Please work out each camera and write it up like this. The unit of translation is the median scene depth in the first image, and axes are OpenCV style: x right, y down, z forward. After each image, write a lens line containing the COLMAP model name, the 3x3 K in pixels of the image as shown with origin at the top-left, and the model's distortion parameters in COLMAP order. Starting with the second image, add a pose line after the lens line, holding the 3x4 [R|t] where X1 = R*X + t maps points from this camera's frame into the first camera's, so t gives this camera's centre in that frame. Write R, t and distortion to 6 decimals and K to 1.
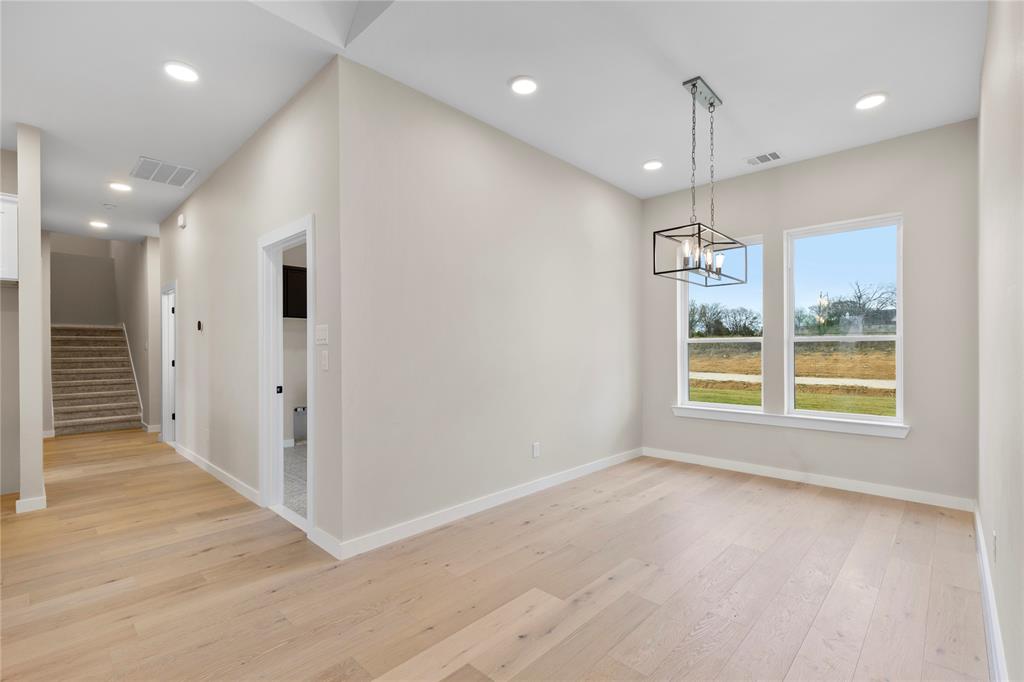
lens RADIAL K [[461.5, 0, 517.9], [0, 461.5, 355.4], [0, 0, 1]] dist [0.000139, -0.000143]
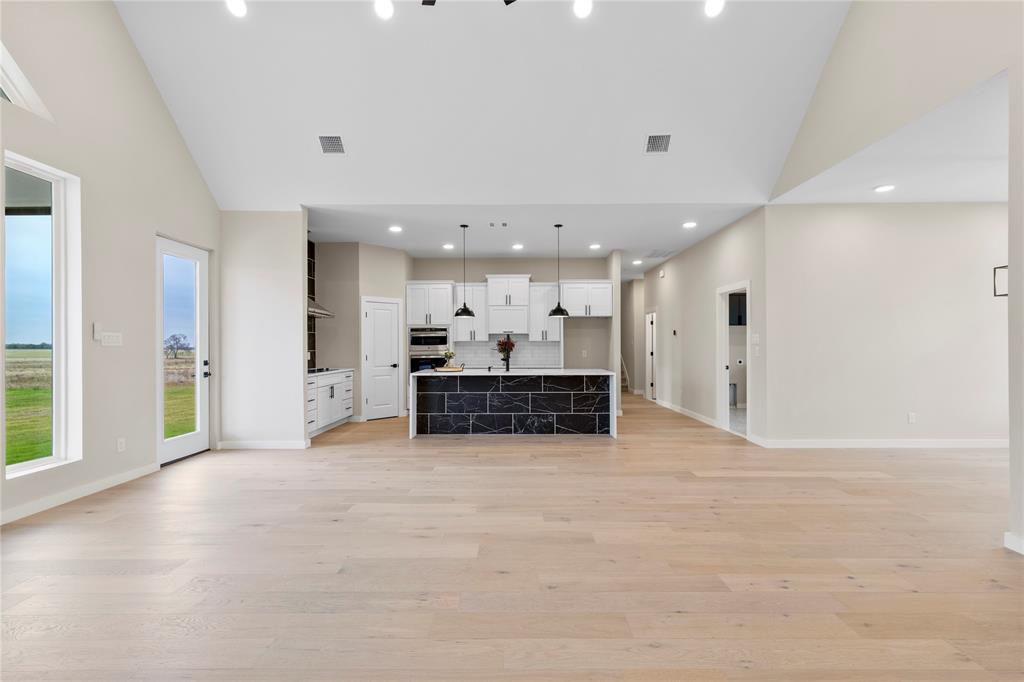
lens RADIAL K [[458.4, 0, 516.1], [0, 458.4, 346.1], [0, 0, 1]] dist [0.009996, -0.000171]
pose [[0.683369, -0.000039, -0.730073, 0.153617], [-0.006041, 0.999965, -0.005709, 0.001281], [0.730048, 0.008312, 0.683345, -0.530656]]
